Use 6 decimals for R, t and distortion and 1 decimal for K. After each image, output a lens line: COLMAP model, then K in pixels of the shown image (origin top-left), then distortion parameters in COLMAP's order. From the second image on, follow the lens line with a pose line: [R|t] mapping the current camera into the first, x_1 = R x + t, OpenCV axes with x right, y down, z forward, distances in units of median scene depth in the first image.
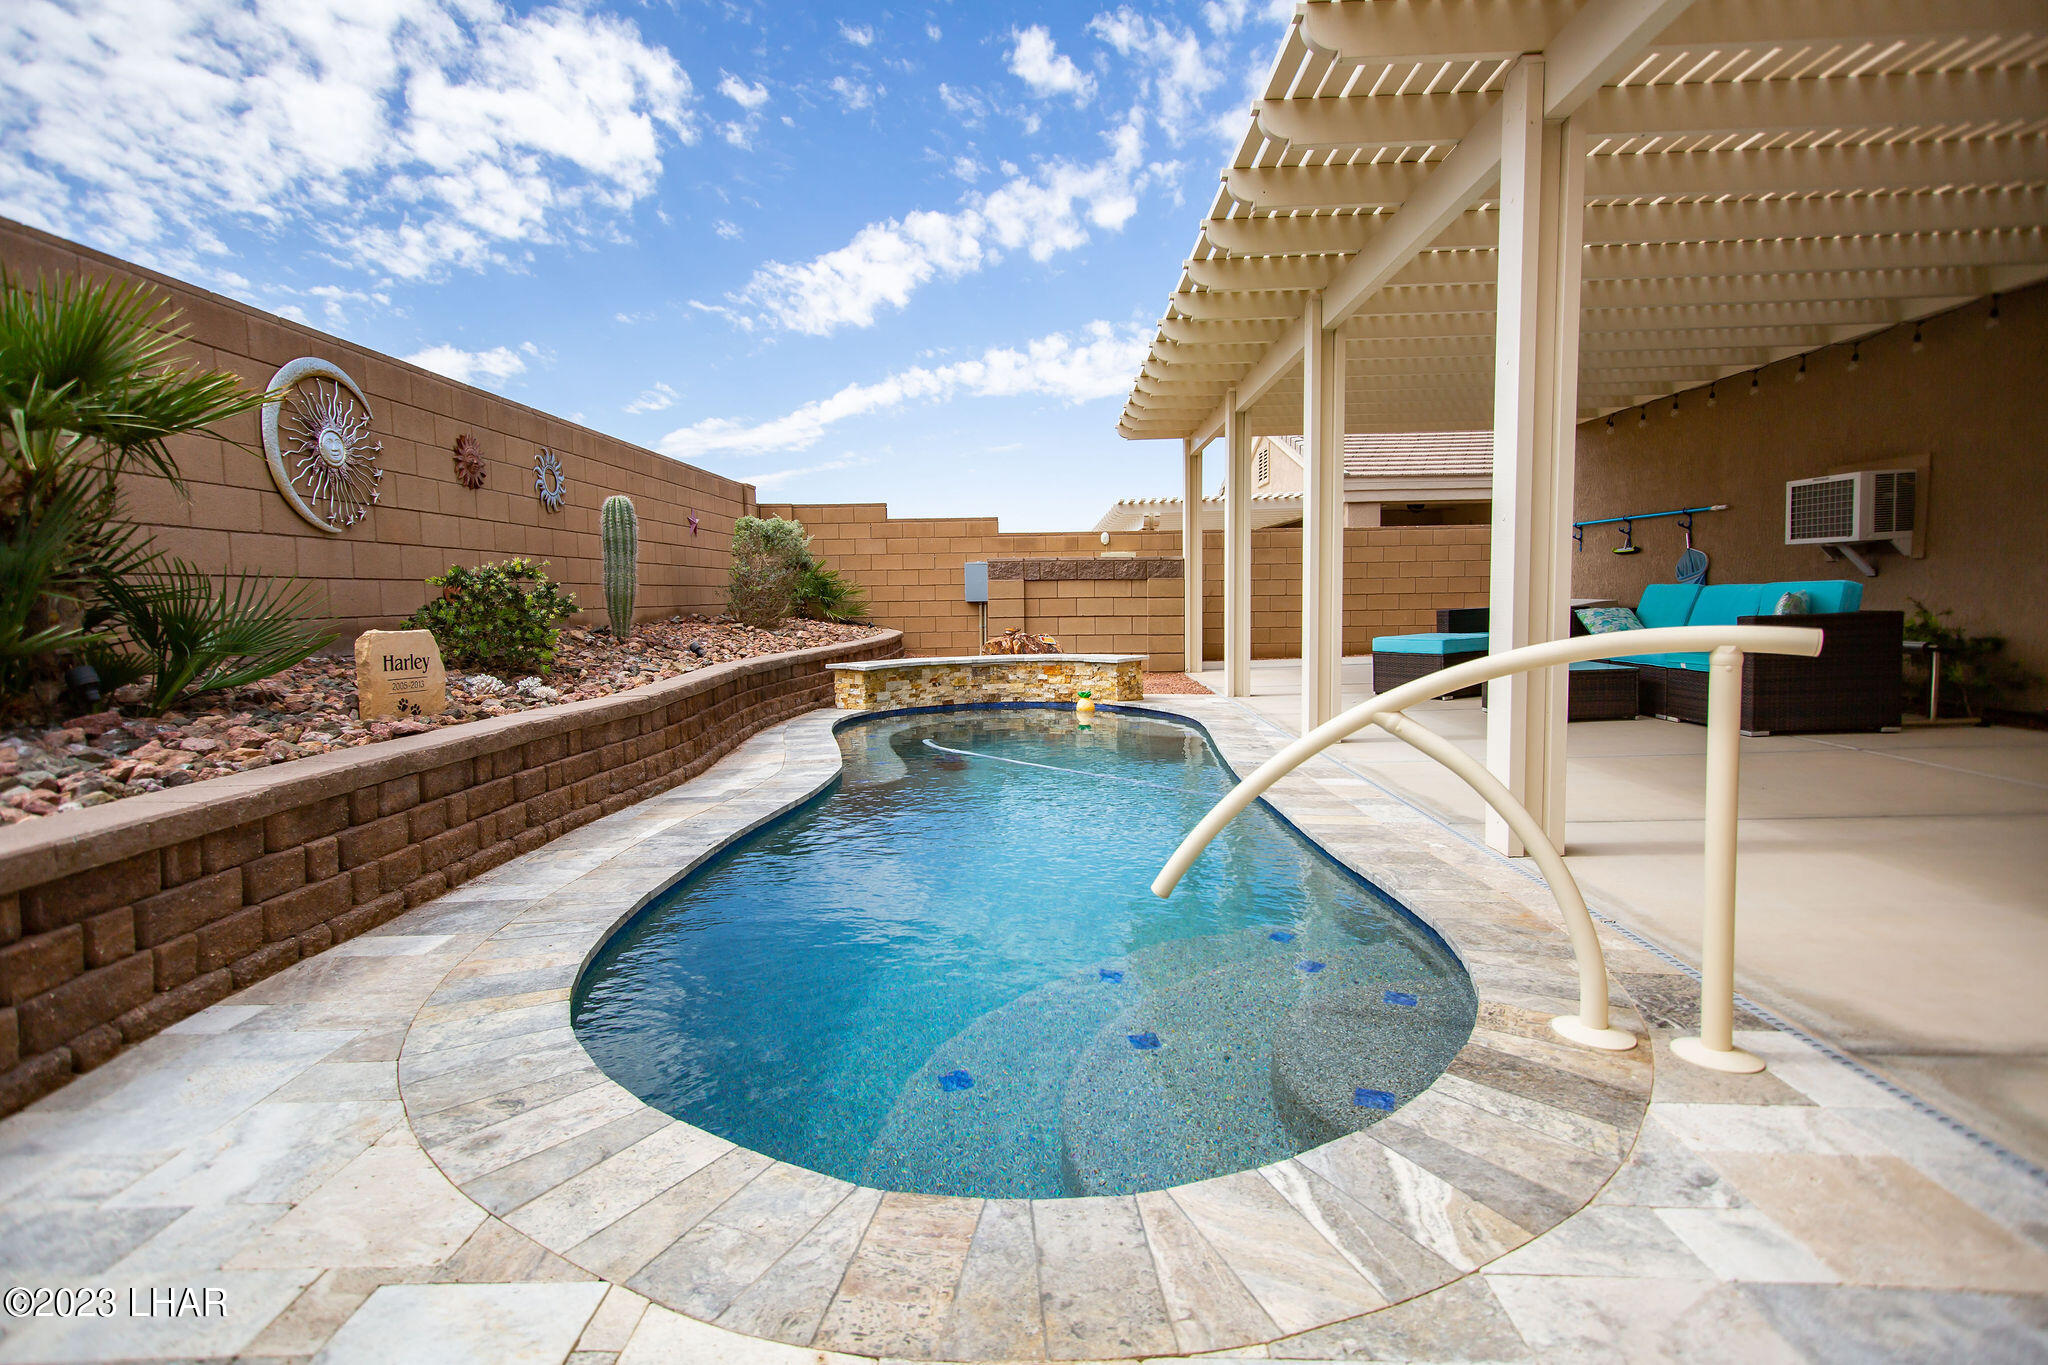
lens RADIAL K [[1035.5, 0, 1009.5], [0, 1035.5, 669.2], [0, 0, 1]] dist [0.003026, 0.018871]
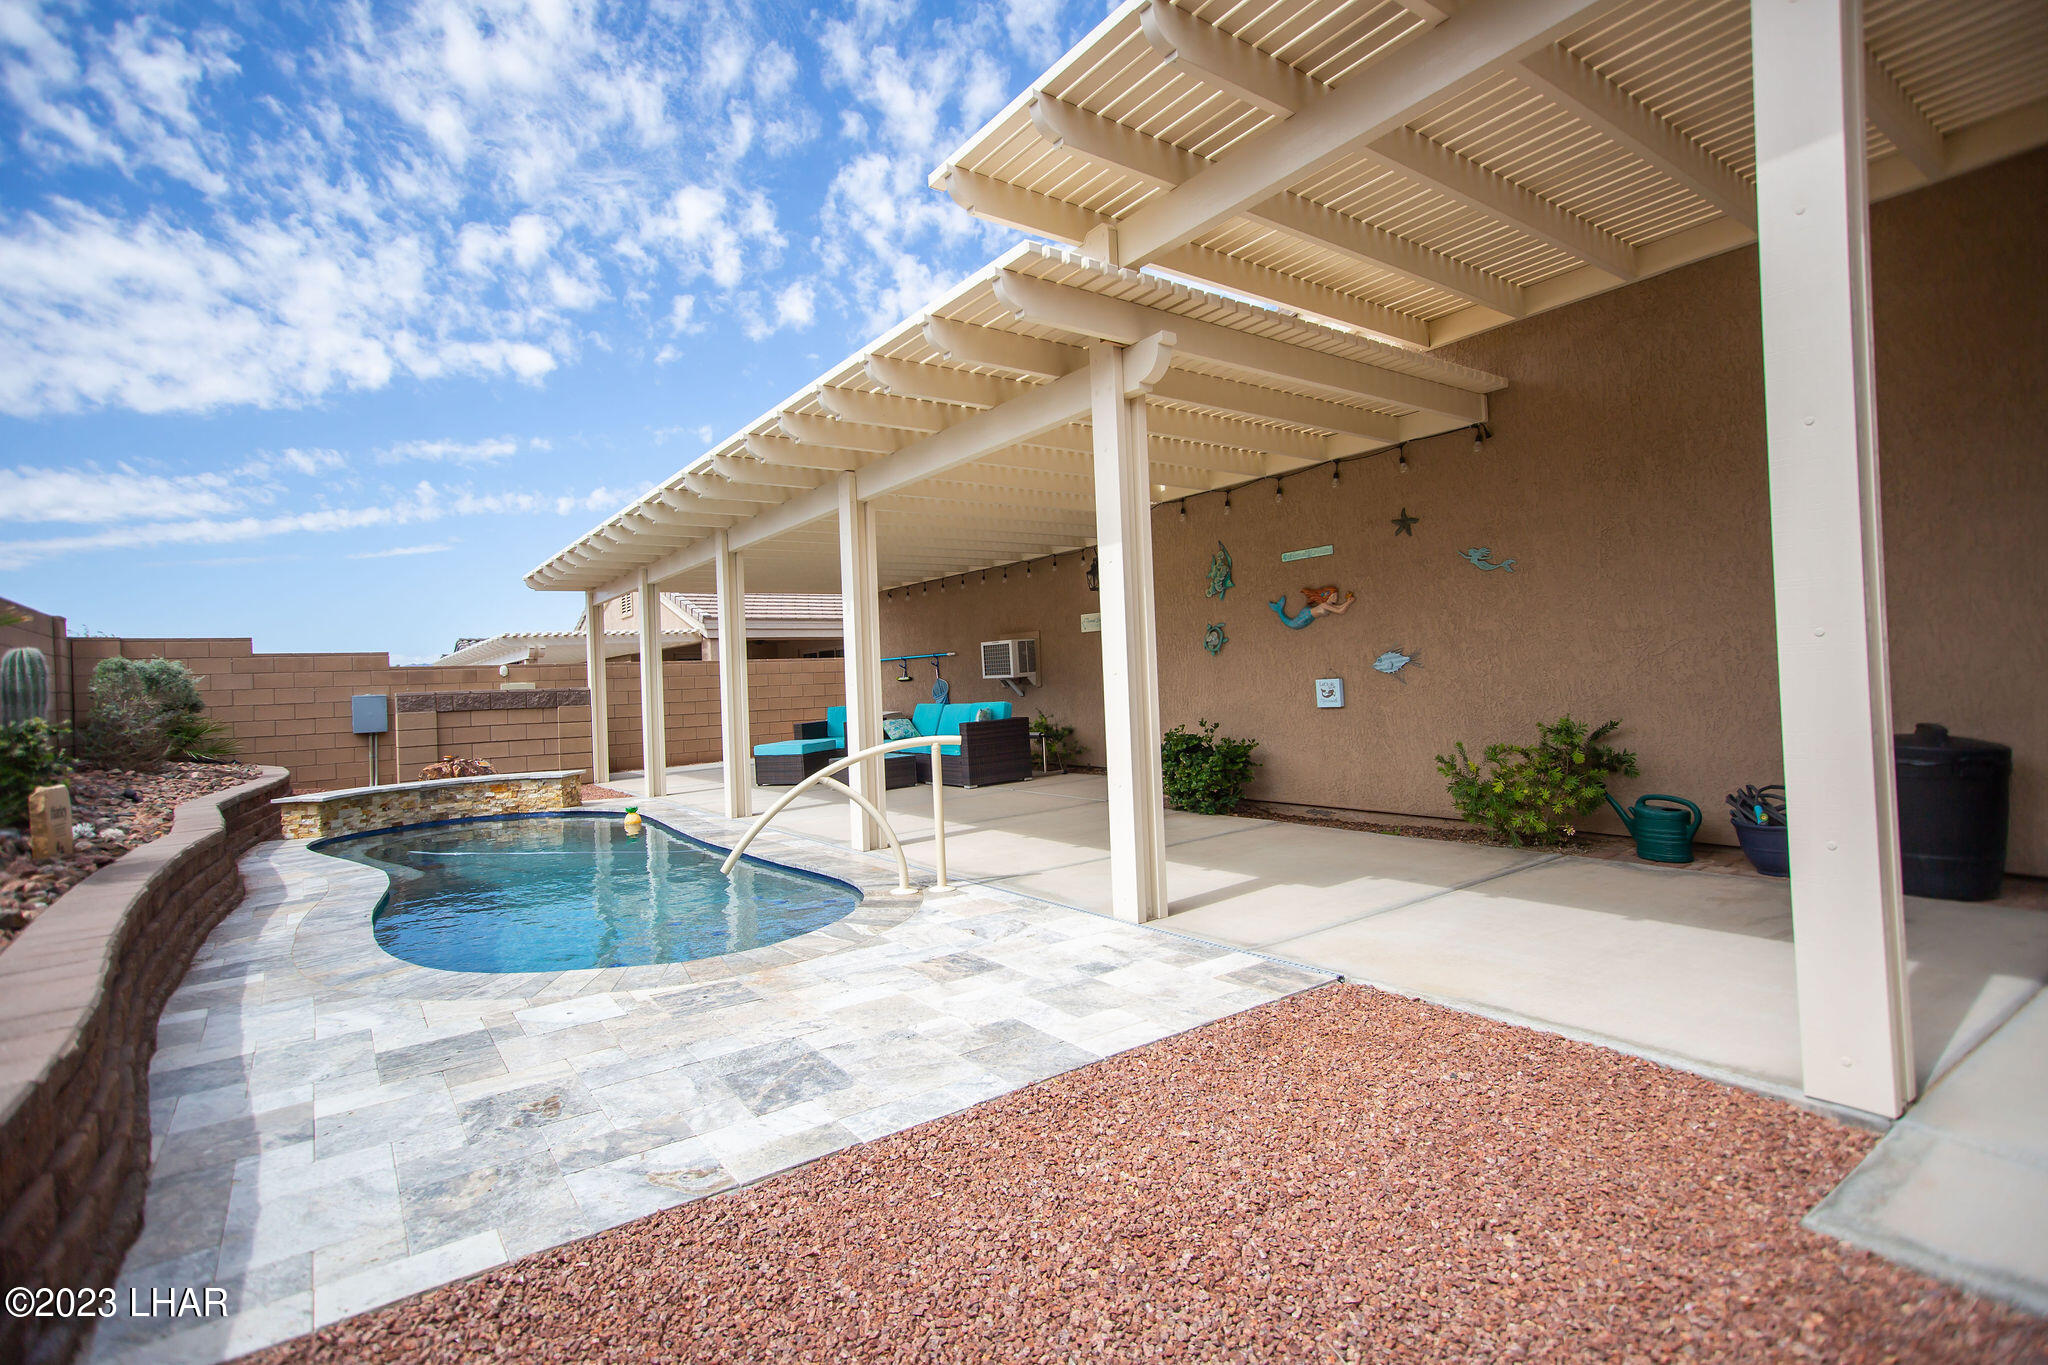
lens RADIAL K [[975.1, 0, 1035.4], [0, 975.1, 674.1], [0, 0, 1]] dist [0.003598, 0.001490]
pose [[0.786519, -0.011786, 0.617453, -0.173843], [0.075143, 0.994216, -0.076740, 0.003295], [-0.612977, 0.106755, 0.782855, -0.298806]]
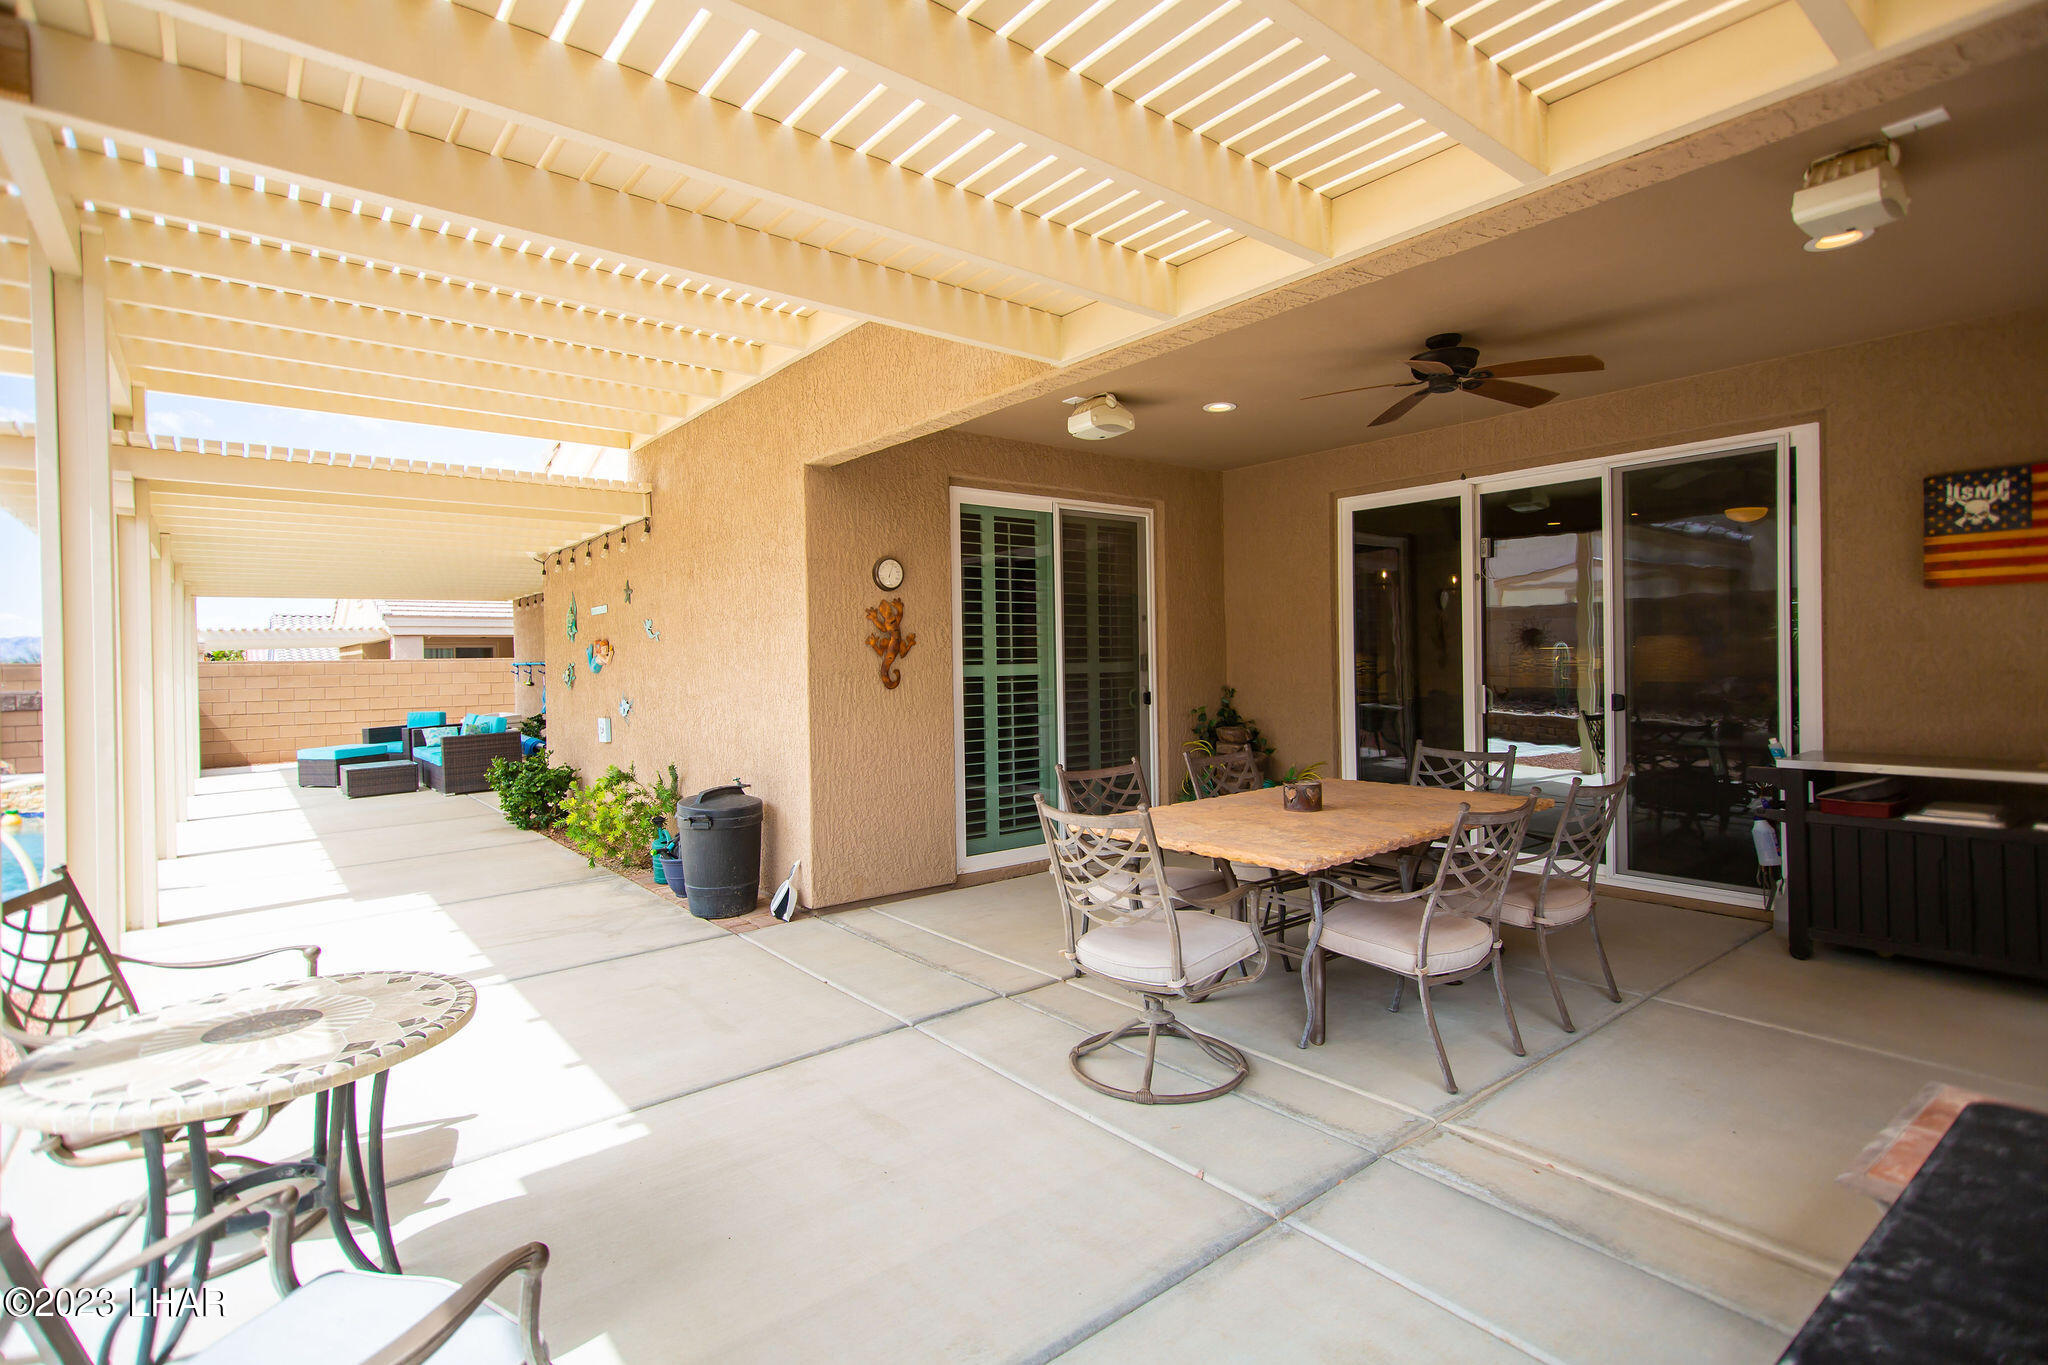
lens RADIAL K [[975.1, 0, 1035.4], [0, 975.1, 674.1], [0, 0, 1]] dist [0.003598, 0.001490]
pose [[0.748264, -0.004933, 0.663383, 0.216888], [0.053479, 0.997166, -0.052907, -0.007882], [-0.661242, 0.075066, 0.746407, -0.853314]]
